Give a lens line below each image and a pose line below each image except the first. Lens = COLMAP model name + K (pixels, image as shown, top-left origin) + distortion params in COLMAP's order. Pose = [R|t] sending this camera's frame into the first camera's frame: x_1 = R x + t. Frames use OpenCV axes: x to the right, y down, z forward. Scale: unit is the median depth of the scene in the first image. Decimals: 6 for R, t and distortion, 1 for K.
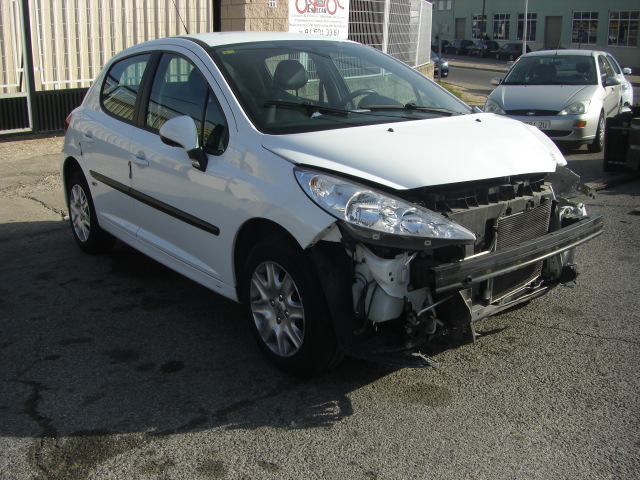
lens RADIAL K [[722.5, 0, 315.1], [0, 722.5, 244.7], [0, 0, 1]] dist [-0.138712, 0.000000]
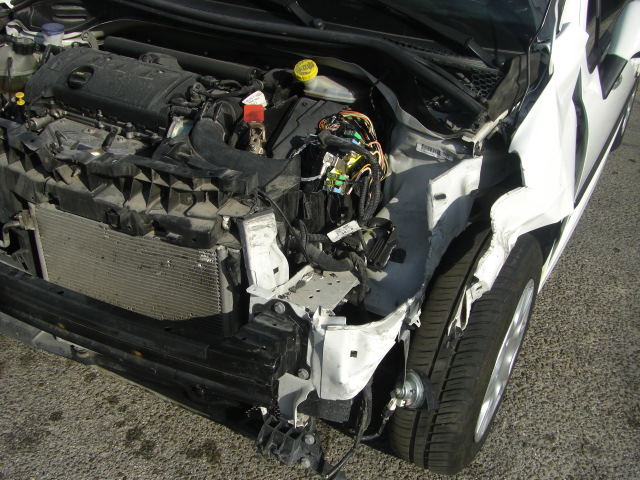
lens RADIAL K [[722.5, 0, 301.3], [0, 722.5, 245.1], [0, 0, 1]] dist [-0.138712, 0.000000]
pose [[0.408052, 0.509419, -0.757618, 0.706832], [-0.309327, 0.857910, 0.410252, -0.265552], [0.858959, 0.066948, 0.507650, 0.891056]]
